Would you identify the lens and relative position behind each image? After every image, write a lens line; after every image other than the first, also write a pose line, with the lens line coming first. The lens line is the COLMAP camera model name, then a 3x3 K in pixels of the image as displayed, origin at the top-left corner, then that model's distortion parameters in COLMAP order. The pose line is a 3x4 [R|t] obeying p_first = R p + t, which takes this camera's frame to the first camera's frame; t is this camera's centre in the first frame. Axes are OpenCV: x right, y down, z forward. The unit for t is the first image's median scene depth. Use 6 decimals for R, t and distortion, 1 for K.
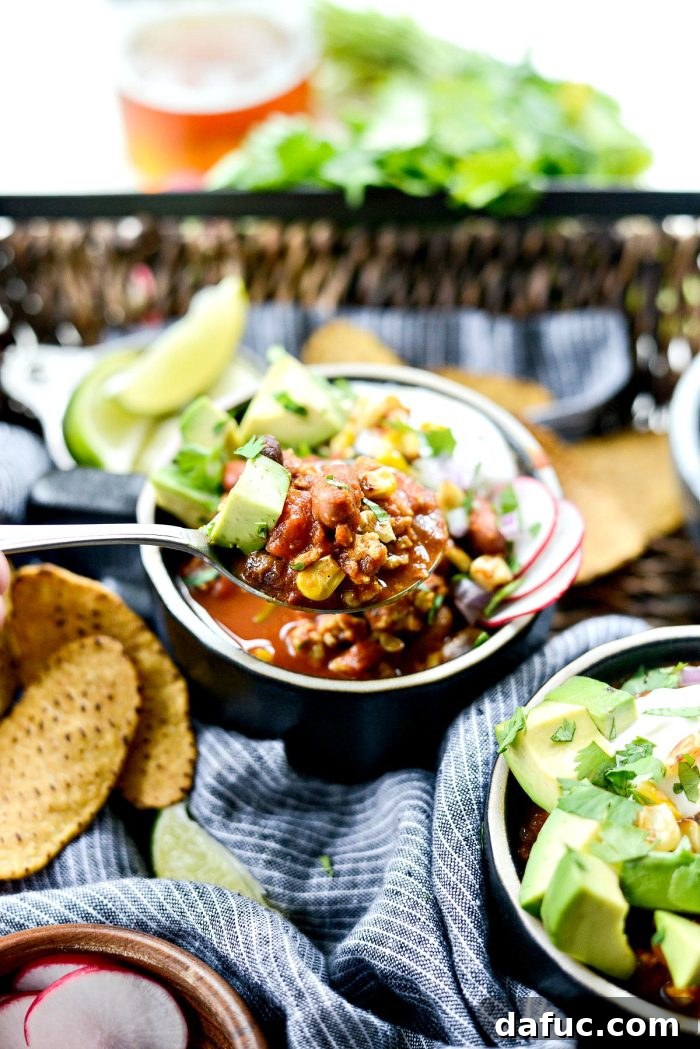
lens RADIAL K [[1692.4, 0, 350.0], [0, 1692.4, 524.5], [0, 0, 1]] dist [-0.086032, -0.147675]
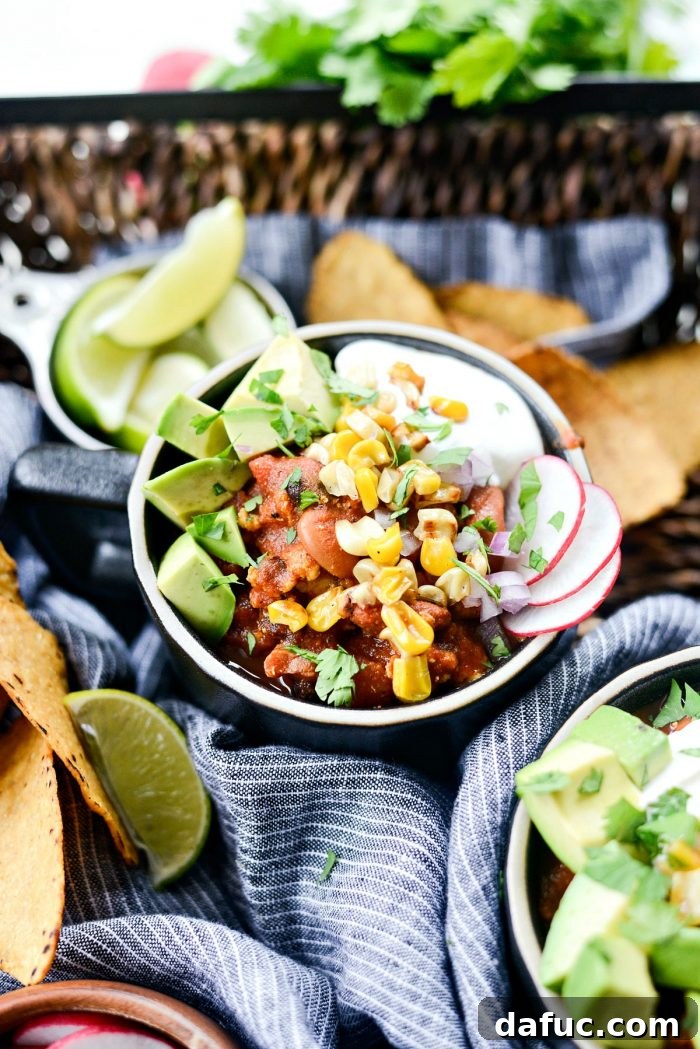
lens RADIAL K [[1696.4, 0, 315.6], [0, 1696.4, 526.6], [0, 0, 1]] dist [-0.084450, -0.071166]
pose [[0.998871, -0.010555, -0.046325, 0.019546], [0.018489, 0.984513, 0.174336, -0.161696], [0.043767, -0.174996, 0.983596, 0.104692]]
